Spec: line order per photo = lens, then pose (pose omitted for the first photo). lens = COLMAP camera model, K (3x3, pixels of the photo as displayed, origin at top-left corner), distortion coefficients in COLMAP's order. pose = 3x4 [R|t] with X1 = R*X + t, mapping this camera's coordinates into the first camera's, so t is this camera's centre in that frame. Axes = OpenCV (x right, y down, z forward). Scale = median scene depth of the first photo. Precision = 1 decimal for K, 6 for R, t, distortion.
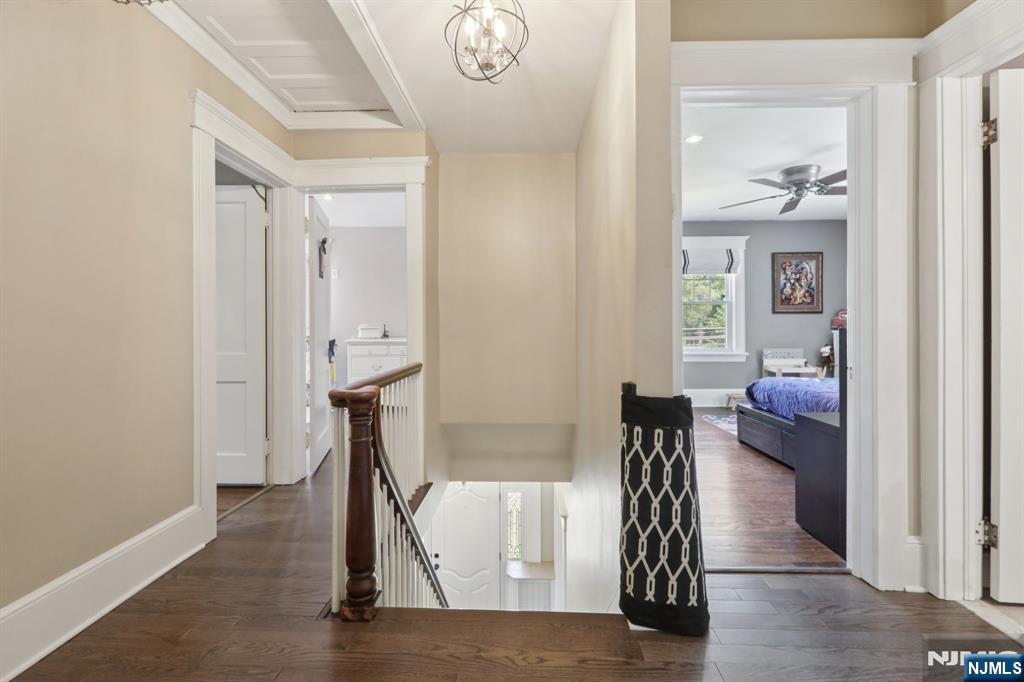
lens RADIAL K [[459.4, 0, 509.7], [0, 459.4, 326.6], [0, 0, 1]] dist [0.001949, 0.000177]
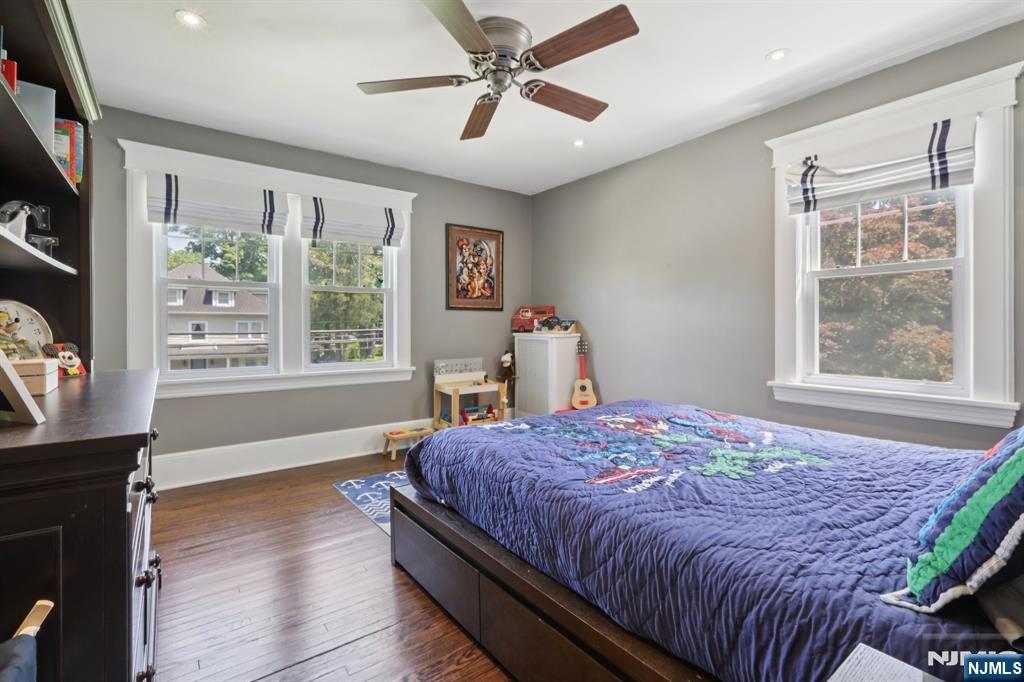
lens RADIAL K [[459.4, 0, 509.7], [0, 459.4, 326.6], [0, 0, 1]] dist [0.001949, 0.000177]
pose [[0.781433, 0.003966, 0.623977, 0.209000], [-0.002804, 0.999992, -0.002845, -0.000291], [-0.623983, 0.000474, 0.781438, 0.390955]]
